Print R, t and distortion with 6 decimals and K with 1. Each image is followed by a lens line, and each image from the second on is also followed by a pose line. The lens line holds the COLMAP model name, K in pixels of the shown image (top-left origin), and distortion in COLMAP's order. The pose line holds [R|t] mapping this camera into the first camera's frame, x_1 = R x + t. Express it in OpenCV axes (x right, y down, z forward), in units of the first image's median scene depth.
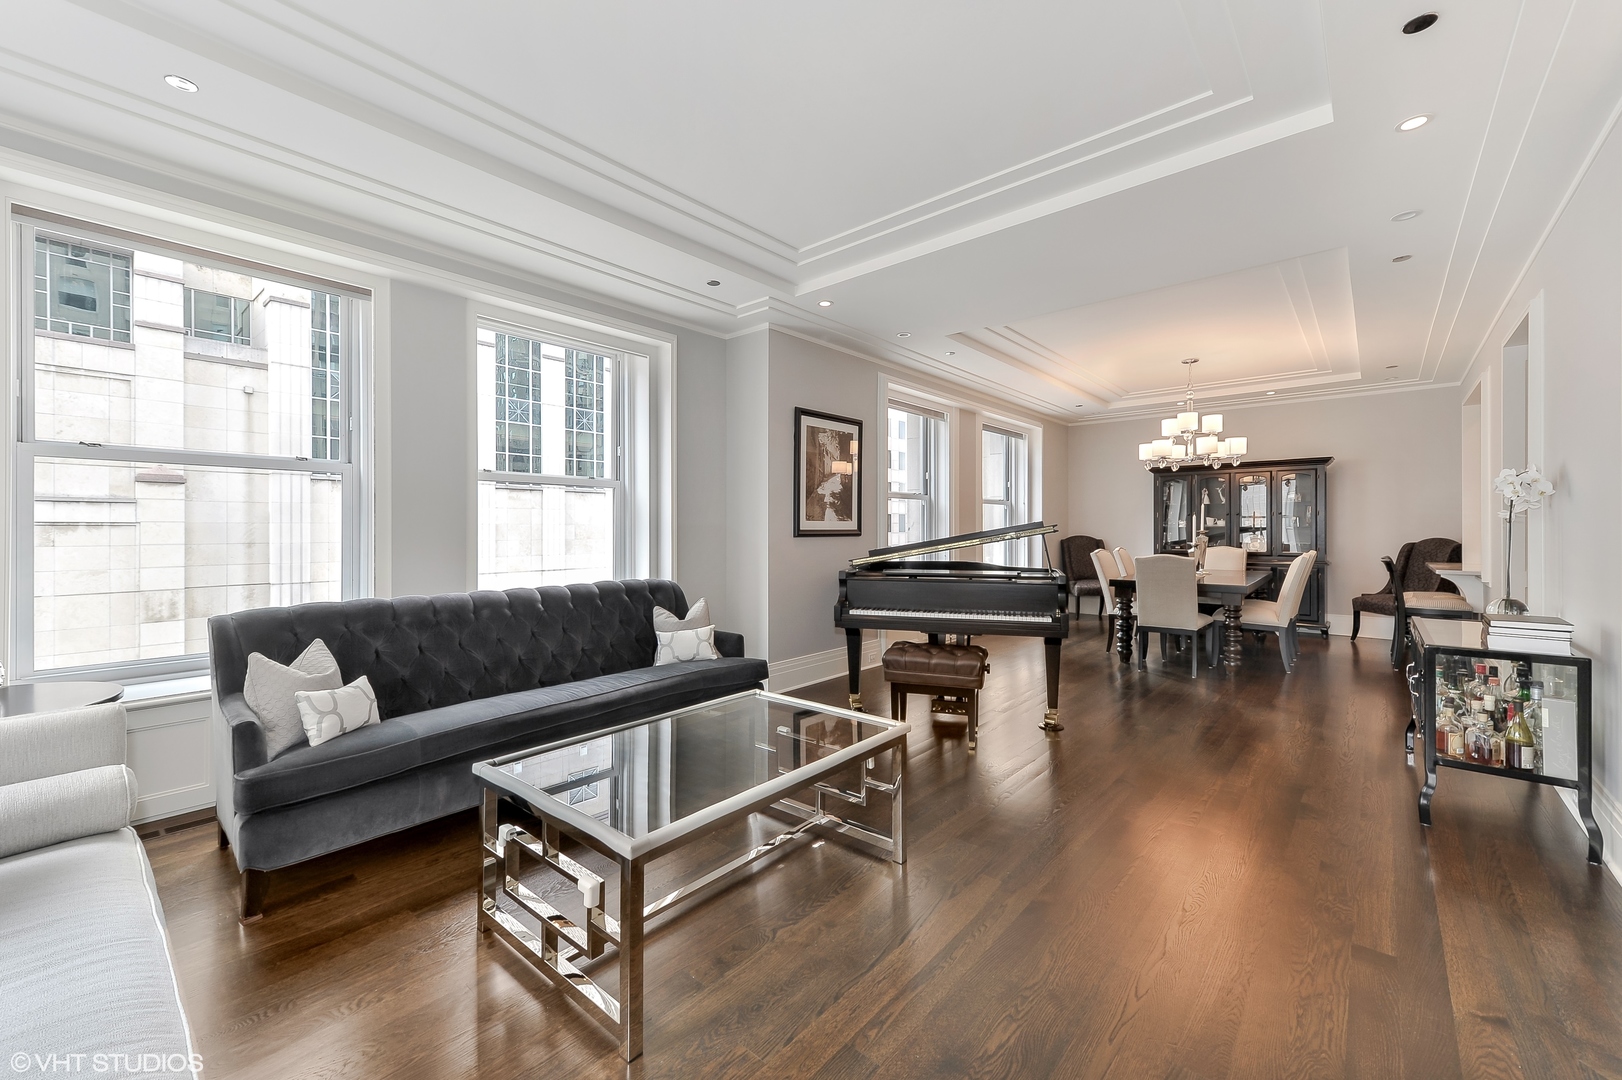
lens RADIAL K [[652.0, 0, 807.8], [0, 652.0, 532.4], [0, 0, 1]] dist [0.001857, -0.000317]
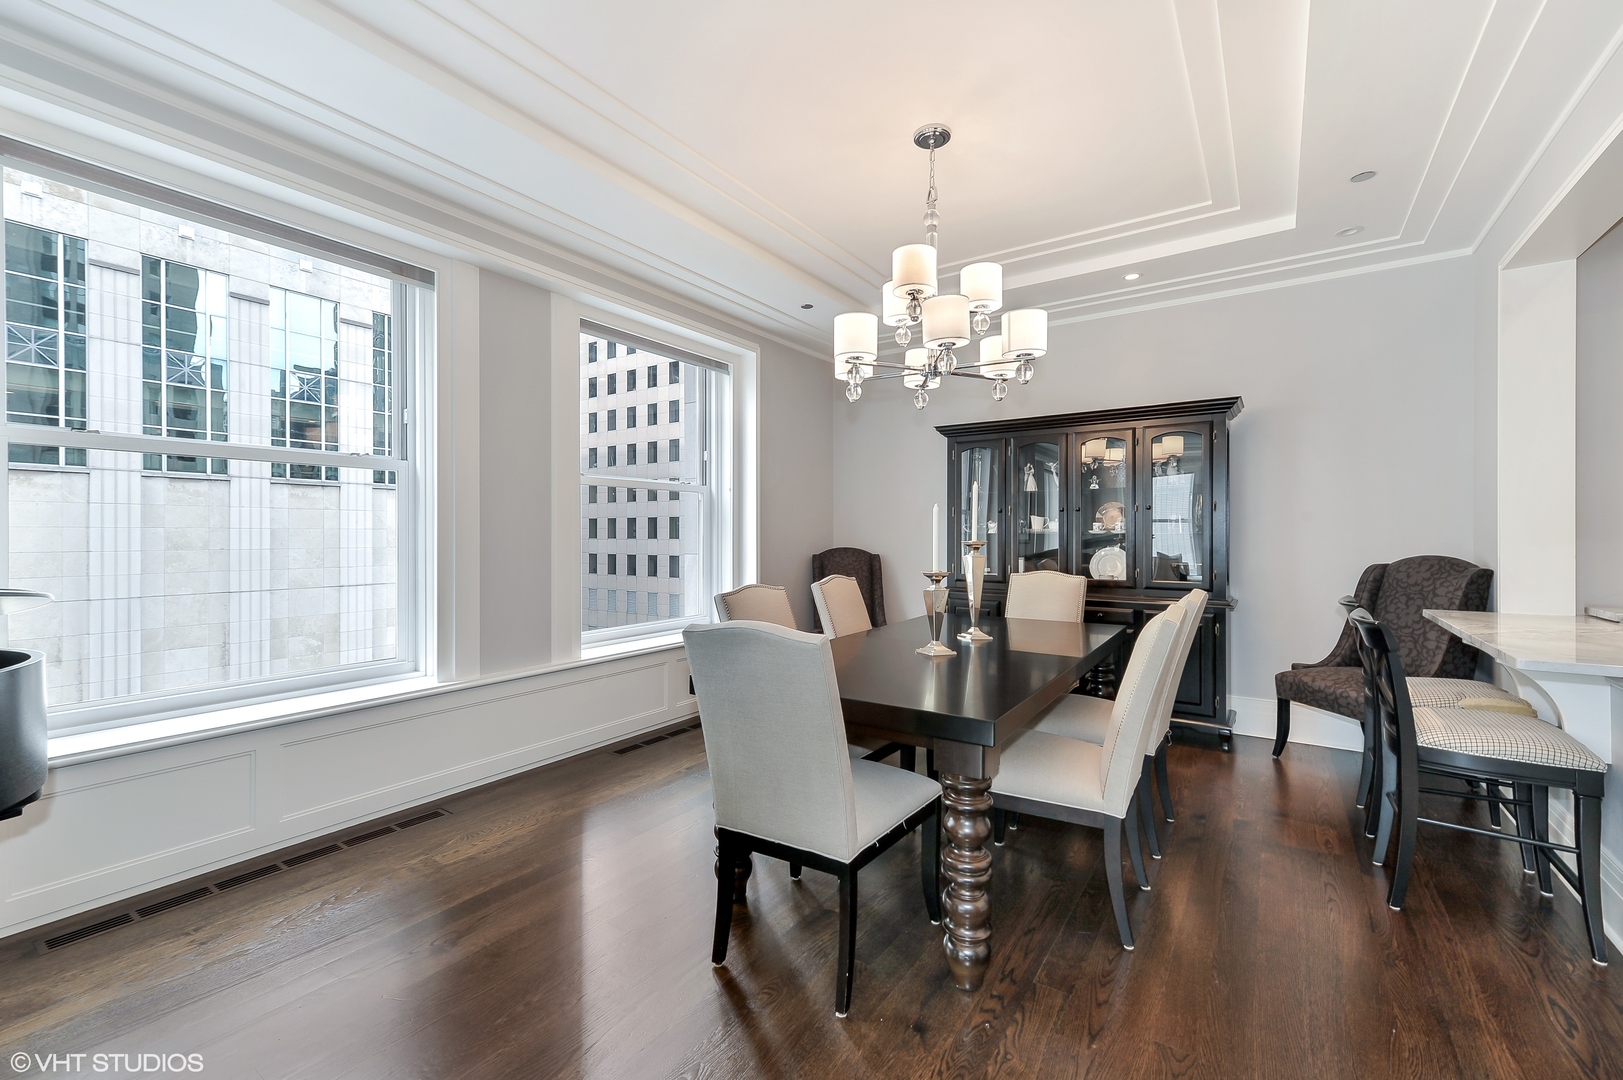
lens RADIAL K [[674.1, 0, 819.7], [0, 674.1, 539.0], [0, 0, 1]] dist [-0.003032, 0.000896]
pose [[0.992289, -0.000122, 0.123947, 0.410439], [-0.000018, 0.999999, 0.001127, -0.004509], [-0.123947, -0.001121, 0.992288, 0.516377]]
